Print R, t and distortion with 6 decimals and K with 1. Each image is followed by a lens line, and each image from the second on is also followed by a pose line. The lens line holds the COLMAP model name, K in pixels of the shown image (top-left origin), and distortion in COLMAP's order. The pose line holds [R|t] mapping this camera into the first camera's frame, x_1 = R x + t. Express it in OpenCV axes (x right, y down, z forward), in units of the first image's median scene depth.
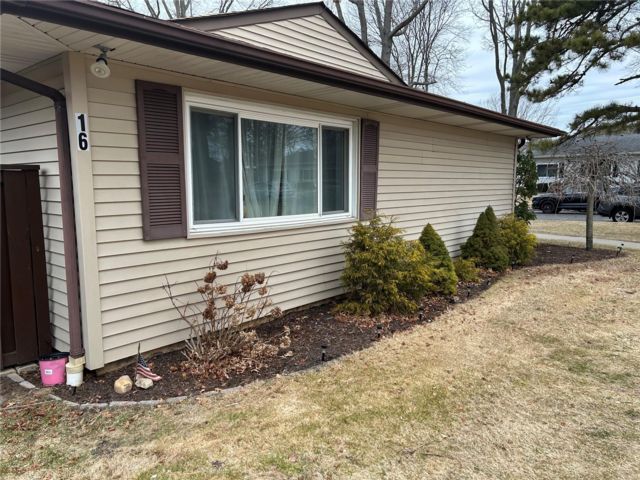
lens RADIAL K [[481.5, 0, 320.4], [0, 481.5, 242.2], [0, 0, 1]] dist [0.011120, -0.000930]
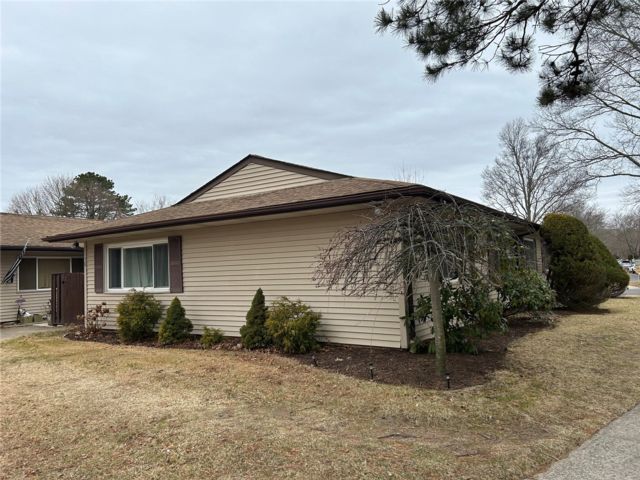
lens RADIAL K [[481.5, 0, 320.7], [0, 481.5, 239.0], [0, 0, 1]] dist [0.011120, -0.000930]
pose [[0.108845, -0.066976, -0.991800, 2.116515], [-0.089653, 0.993000, -0.076896, -0.172100], [0.990008, 0.097287, 0.102078, 1.492174]]
